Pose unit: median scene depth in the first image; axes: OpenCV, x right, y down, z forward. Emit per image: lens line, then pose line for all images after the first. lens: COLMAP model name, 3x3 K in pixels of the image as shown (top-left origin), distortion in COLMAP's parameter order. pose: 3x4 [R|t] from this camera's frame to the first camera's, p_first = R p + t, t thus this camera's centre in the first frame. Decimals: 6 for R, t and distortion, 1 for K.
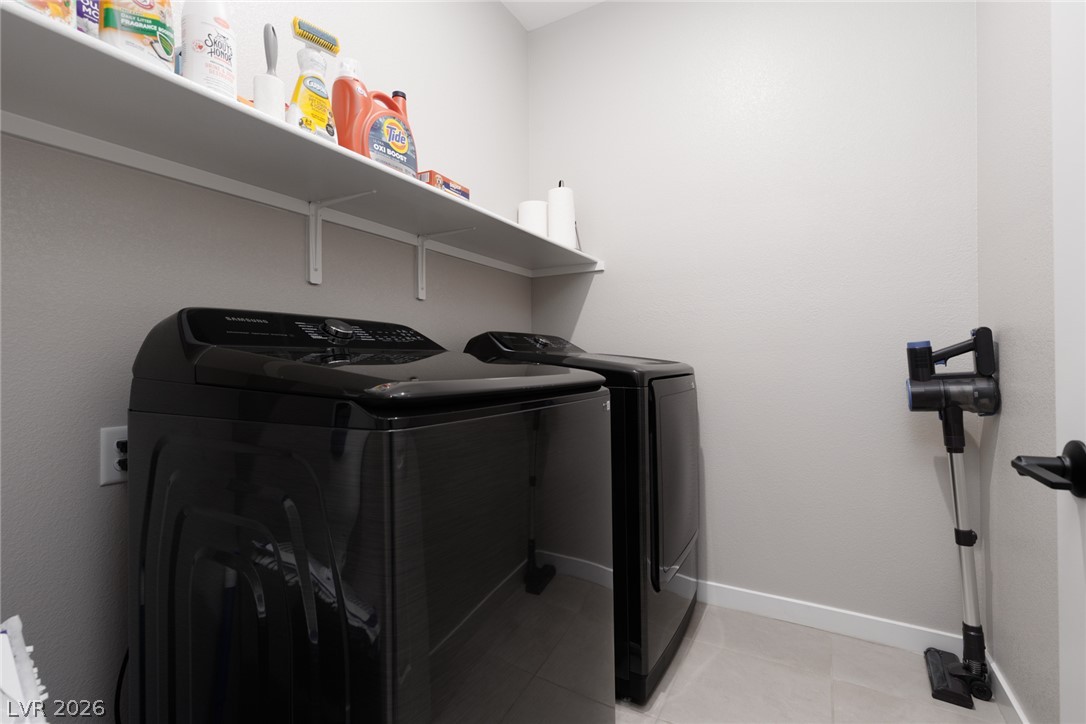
lens RADIAL K [[489.0, 0, 542.5], [0, 489.0, 363.2], [0, 0, 1]] dist [0.003961, 0.000443]
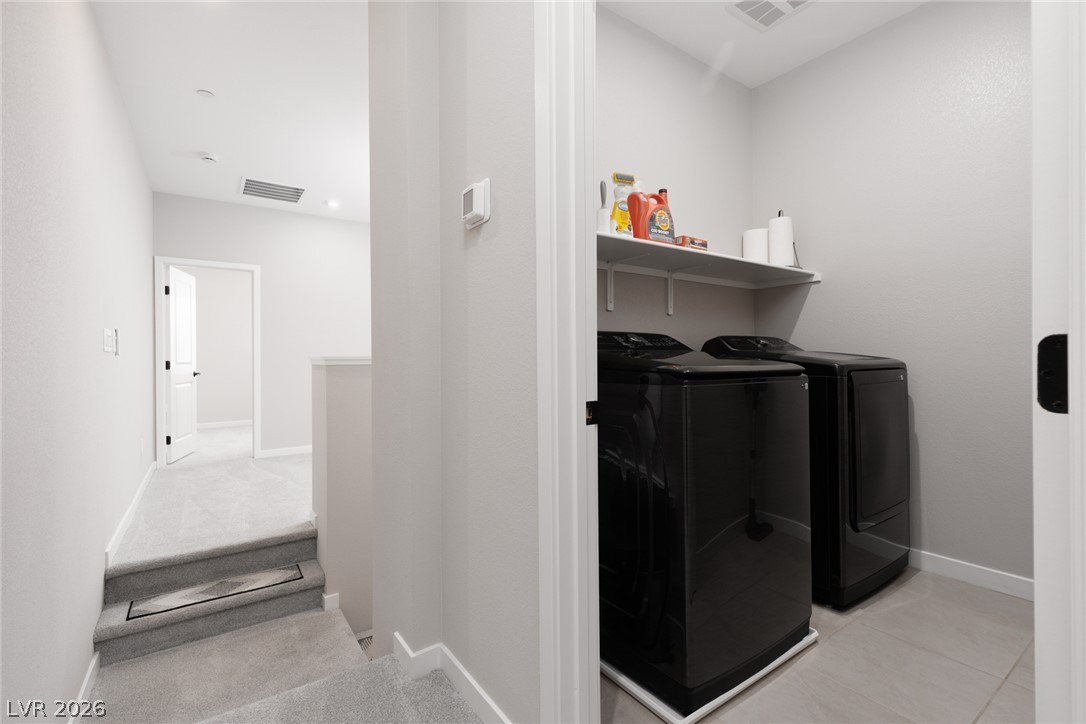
lens RADIAL K [[489.0, 0, 540.0], [0, 489.0, 368.0], [0, 0, 1]] dist [0.003961, 0.000443]
pose [[0.904808, 0.005826, -0.425780, 0.025427], [-0.000215, 0.999913, 0.013225, 0.008756], [0.425820, -0.011875, 0.904730, -0.567413]]
